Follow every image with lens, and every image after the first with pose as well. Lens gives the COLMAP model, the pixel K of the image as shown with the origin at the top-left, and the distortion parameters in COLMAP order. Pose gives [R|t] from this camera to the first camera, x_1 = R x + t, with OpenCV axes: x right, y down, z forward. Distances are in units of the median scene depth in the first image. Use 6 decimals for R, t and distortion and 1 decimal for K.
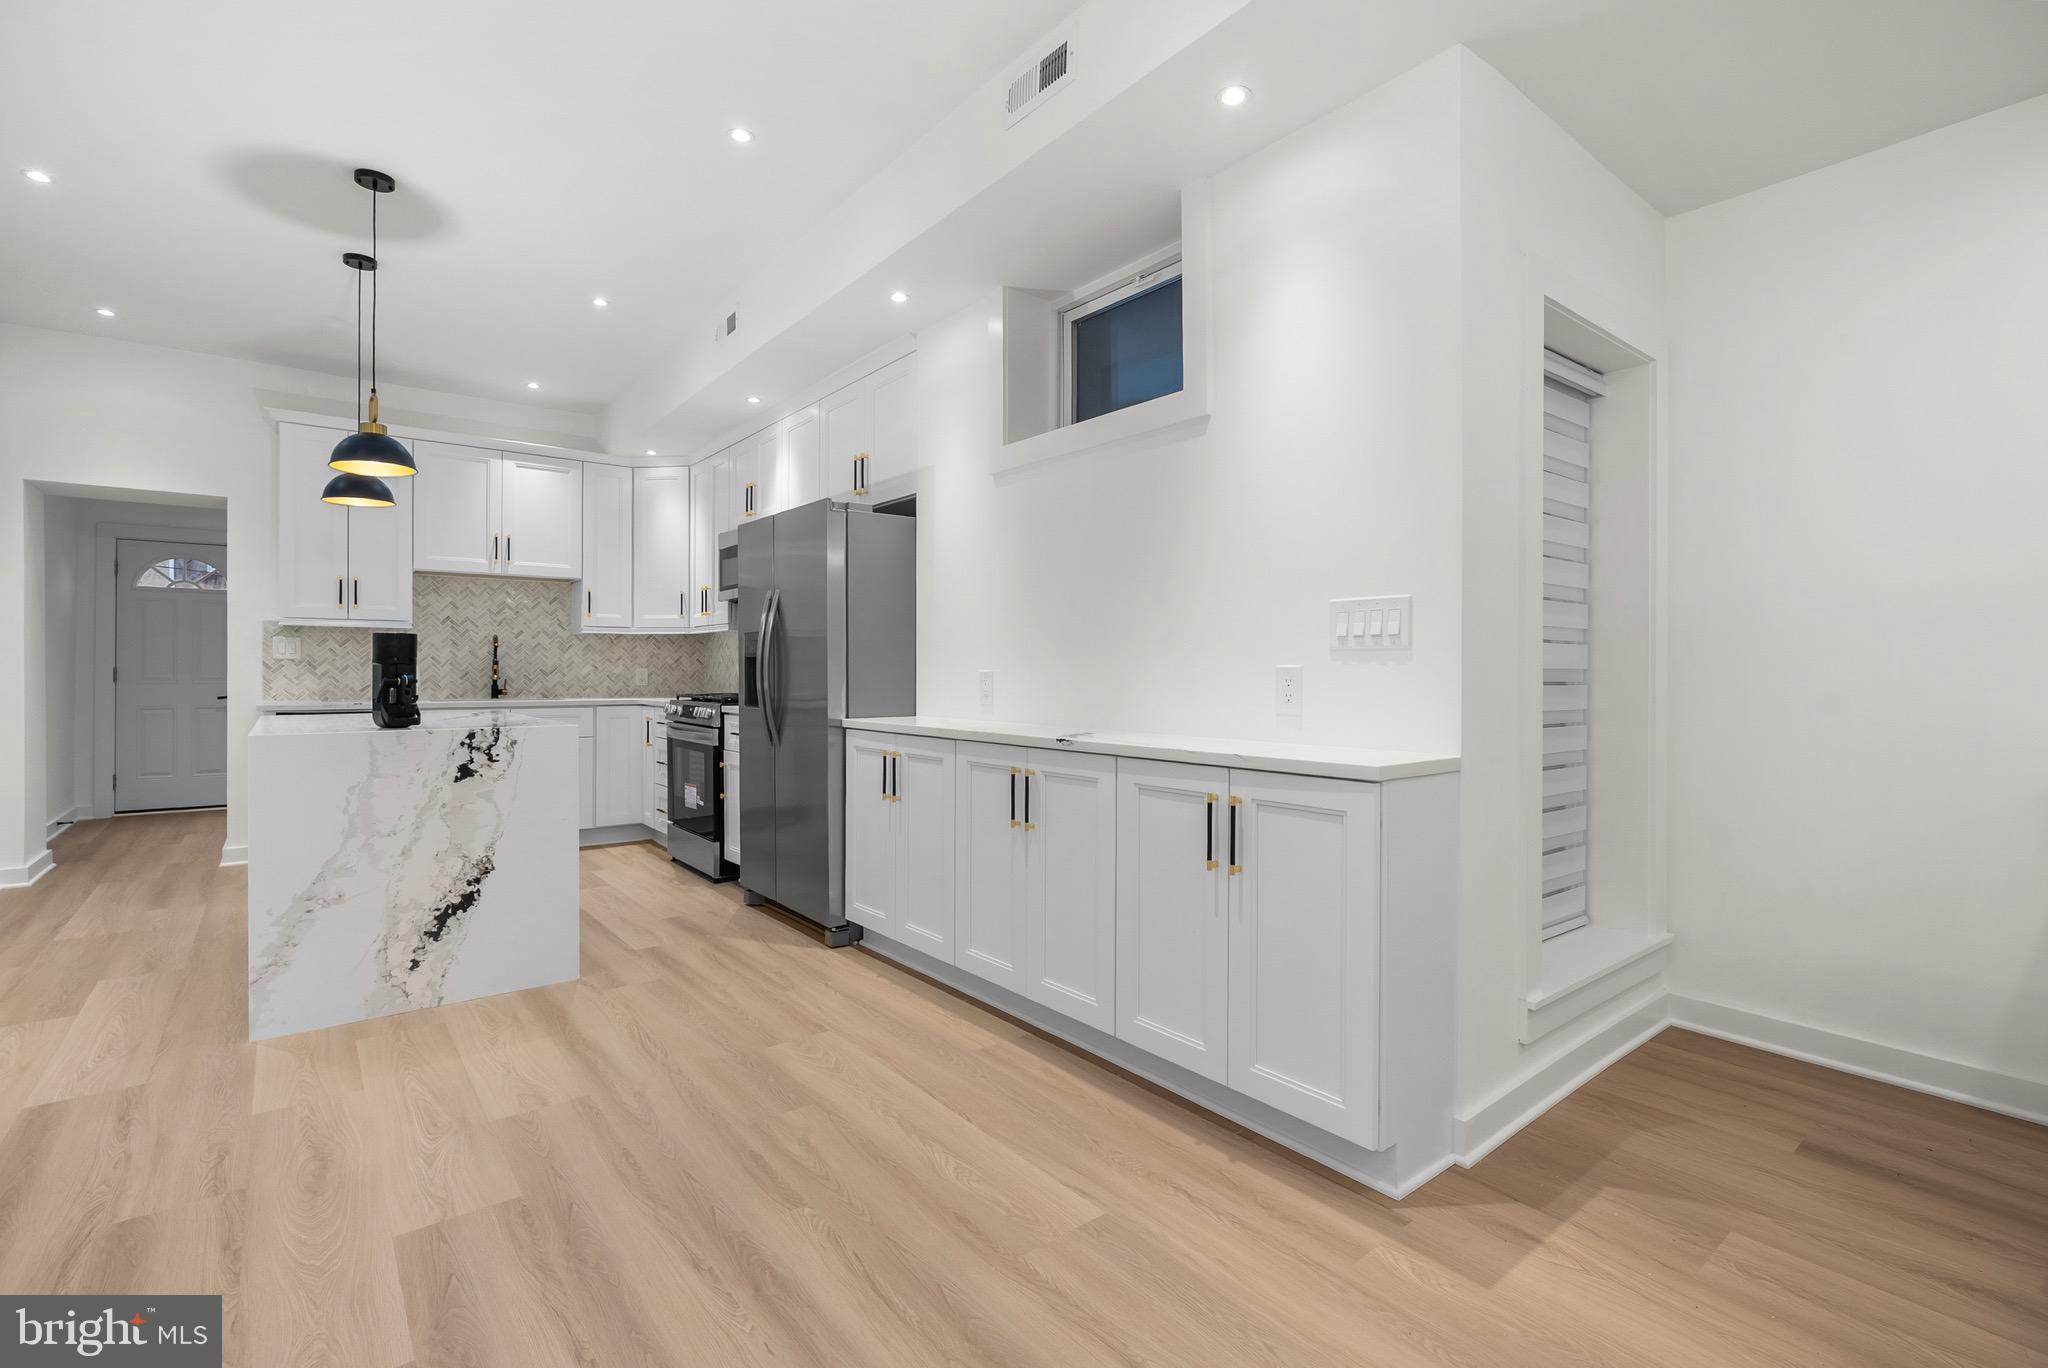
lens RADIAL K [[911.5, 0, 1014.0], [0, 911.5, 672.0], [0, 0, 1]] dist [-0.001151, 0.000276]
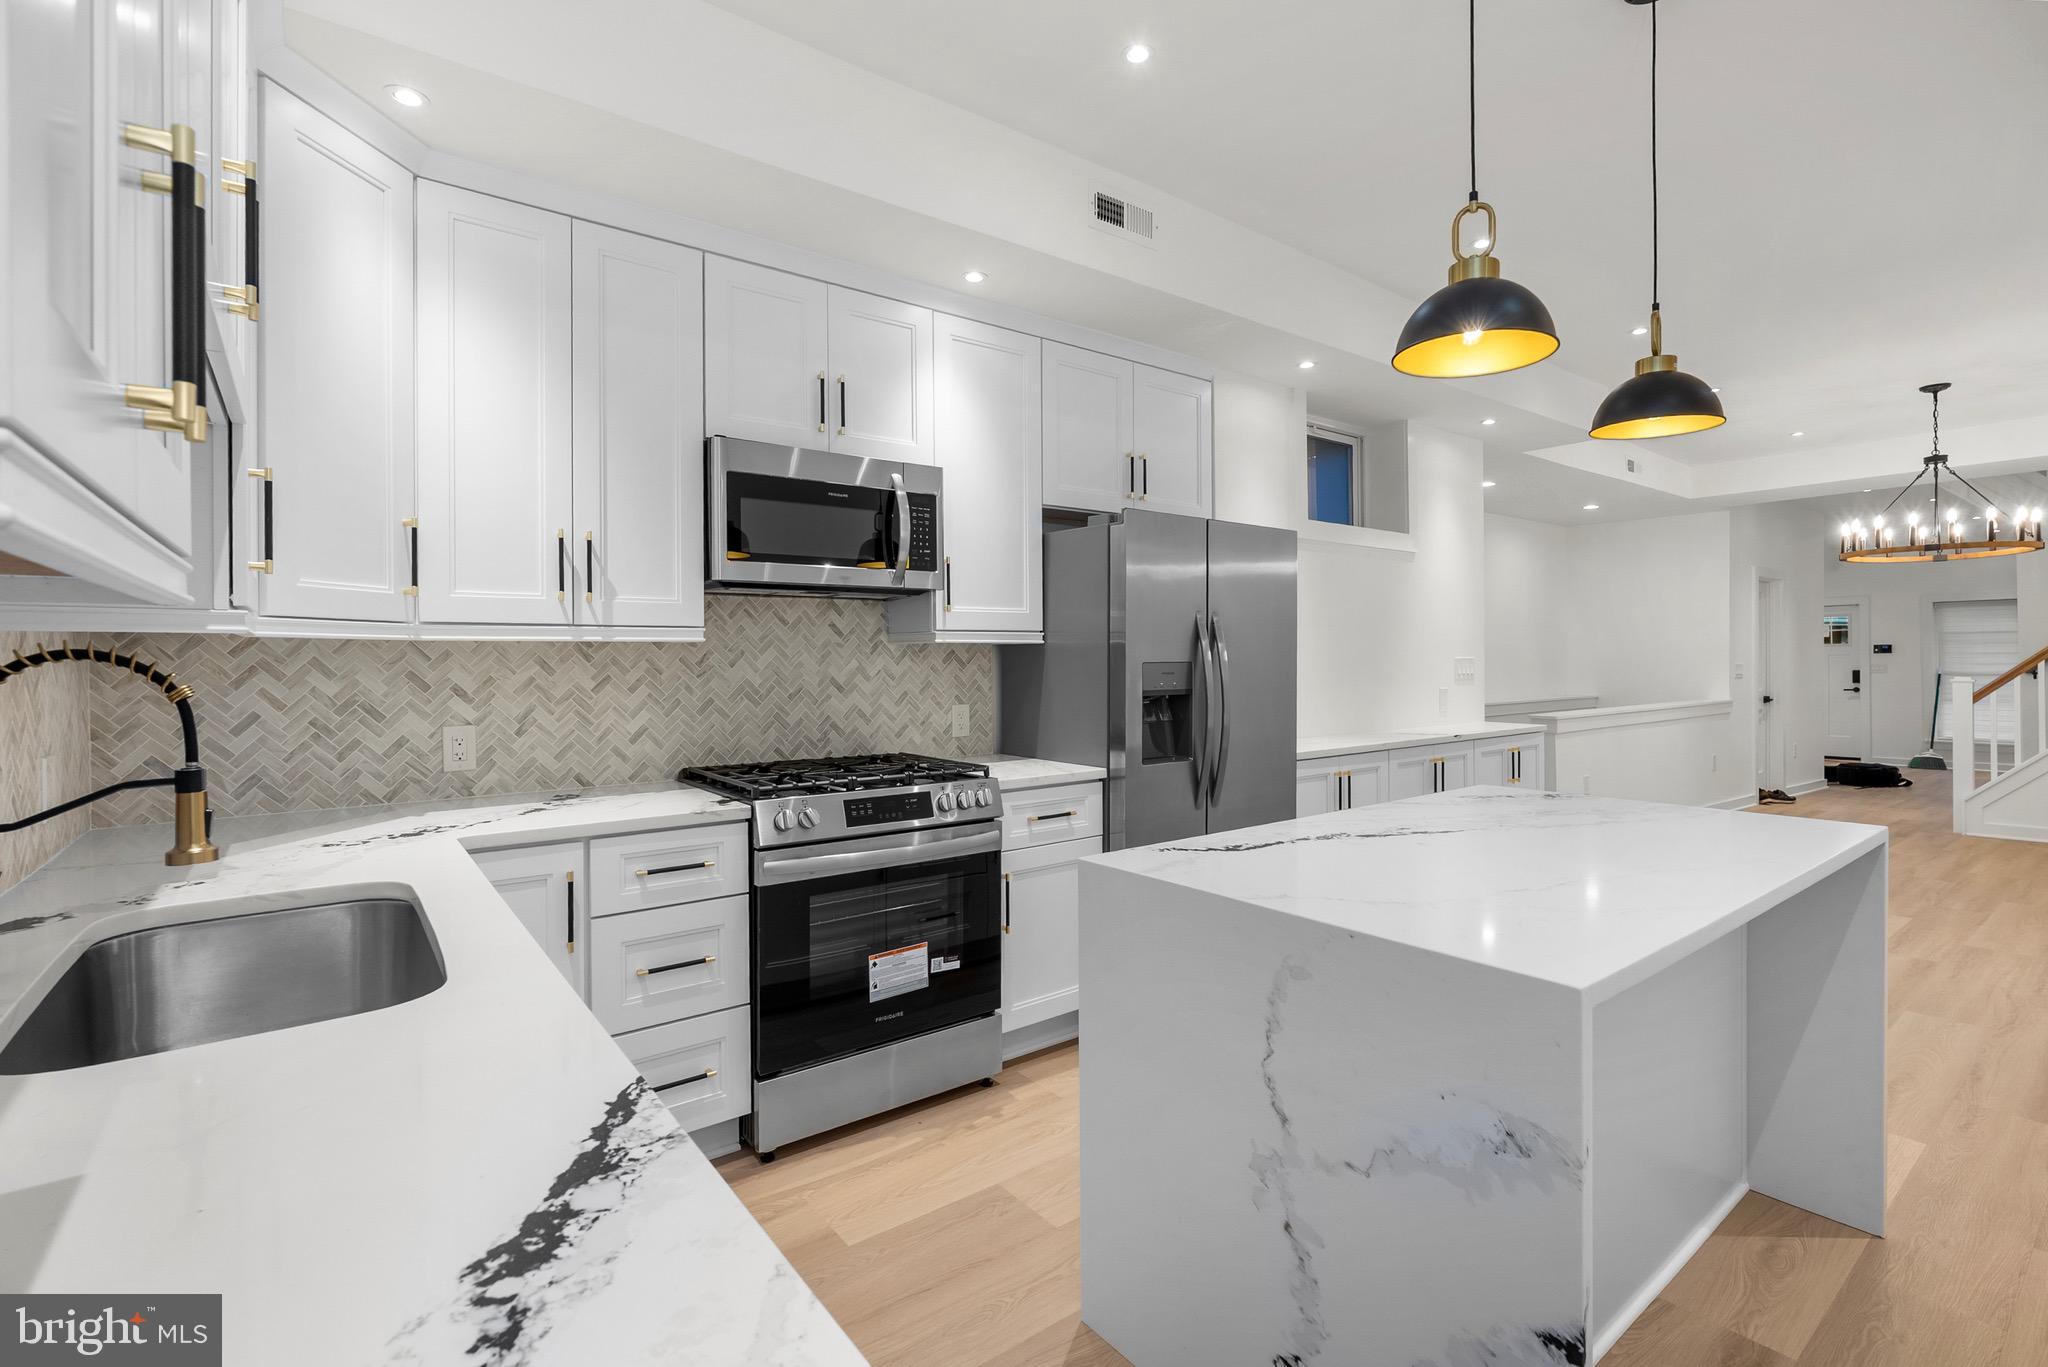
lens RADIAL K [[934.7, 0, 1017.5], [0, 934.7, 660.5], [0, 0, 1]] dist [-0.004183, 0.000150]
pose [[0.019297, -0.005229, 0.999800, -1.212405], [0.007354, 0.999960, 0.005088, -0.057123], [-0.999787, 0.007254, 0.019335, 1.272566]]
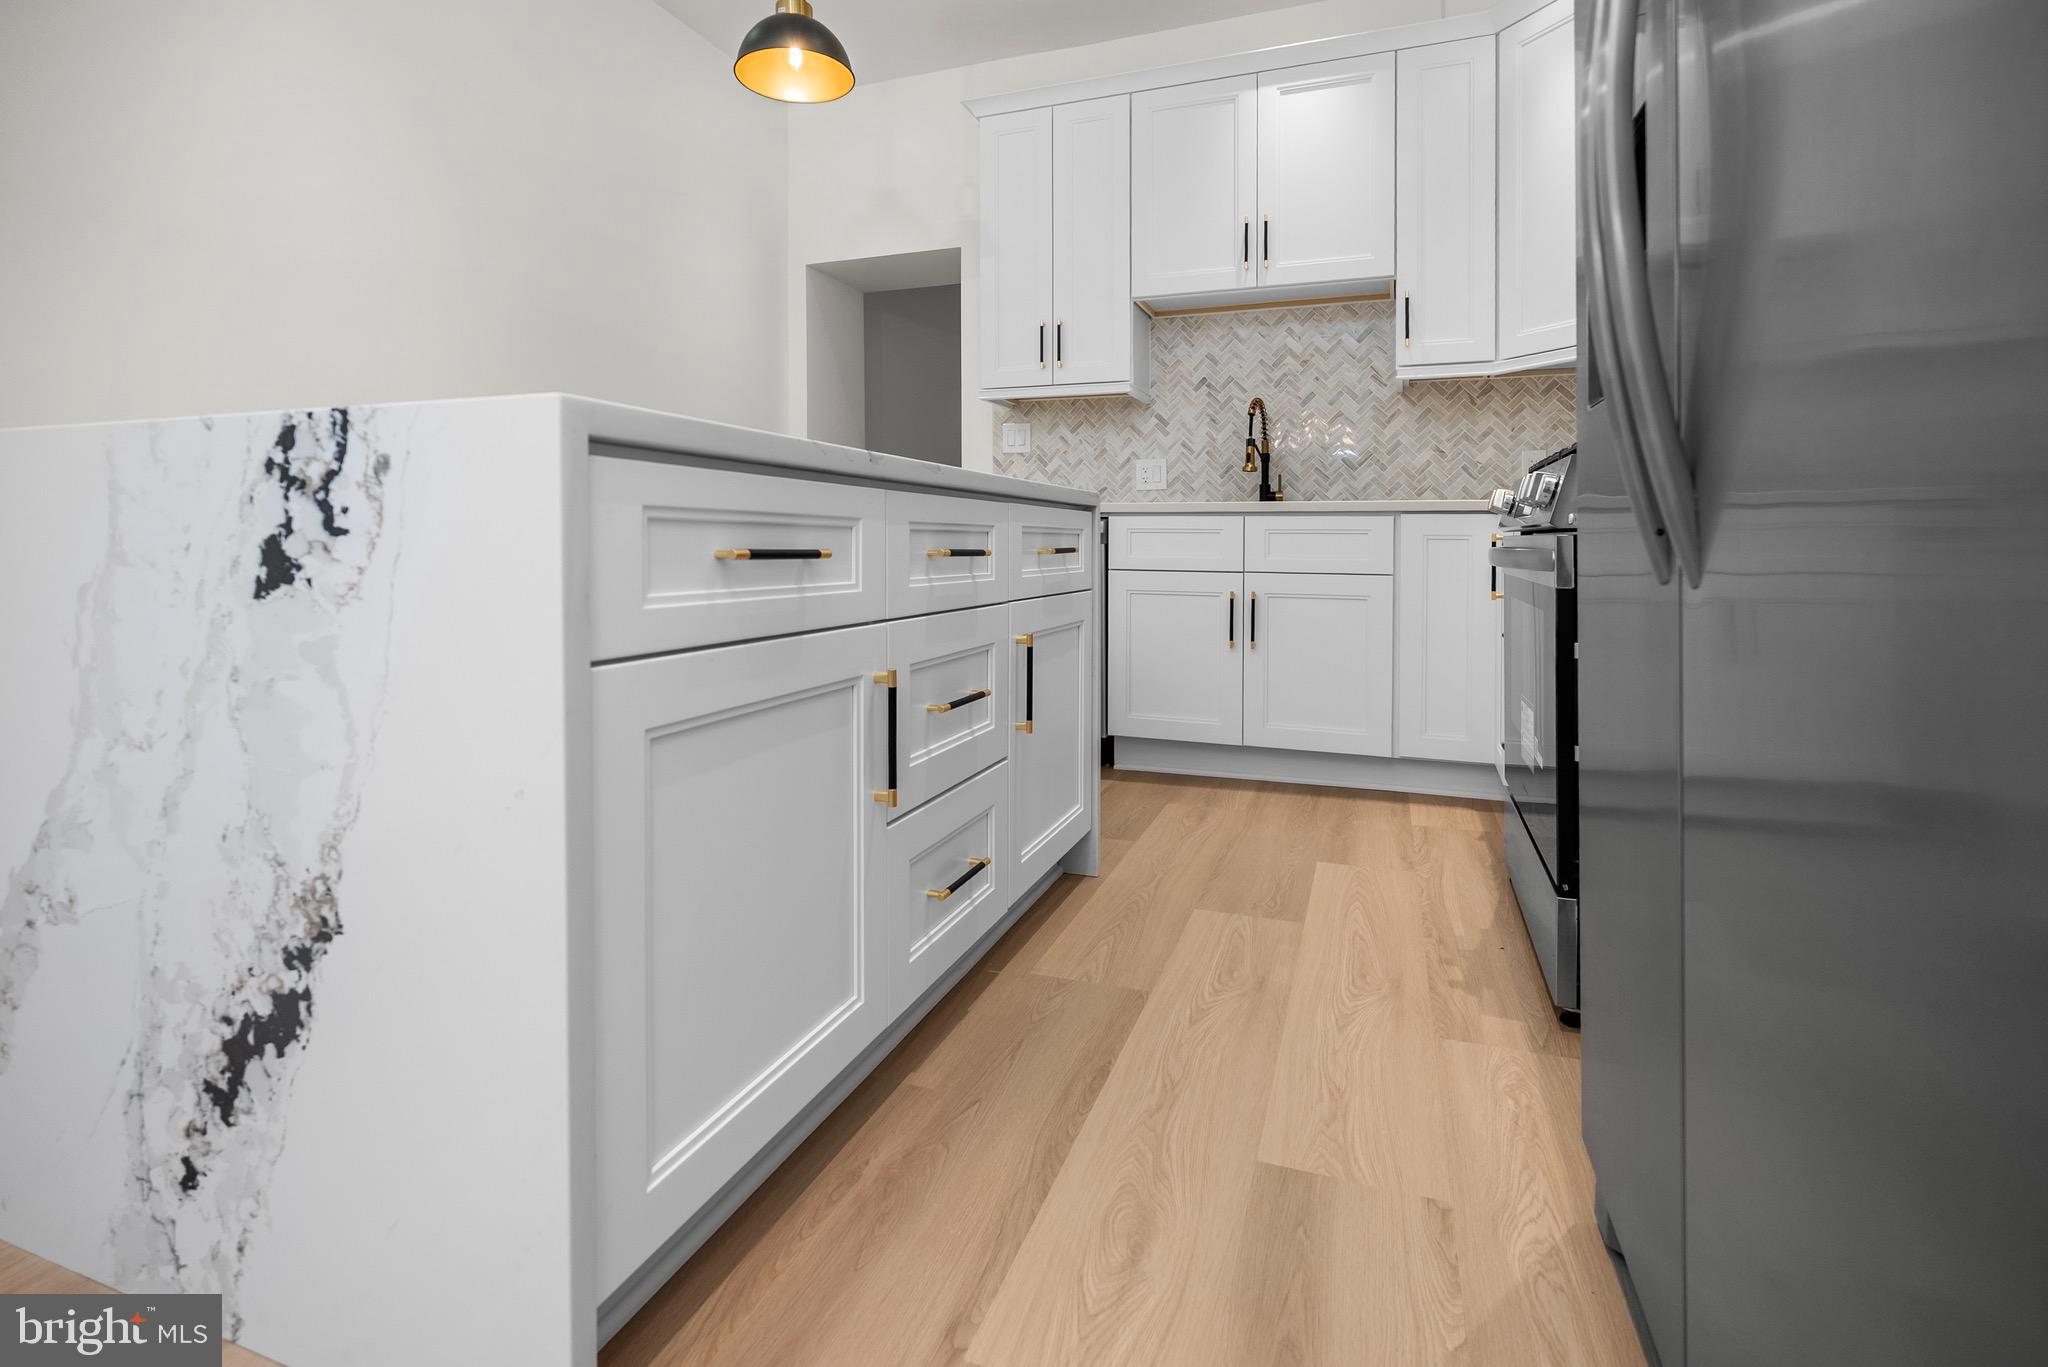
lens RADIAL K [[958.5, 0, 1036.3], [0, 958.5, 549.2], [0, 0, 1]] dist [-0.003803, 0.001069]
pose [[0.527903, 0.006092, -0.849283, -0.189243], [-0.002925, 0.999981, 0.005354, 0.086253], [0.849300, -0.000342, 0.527911, 0.878765]]
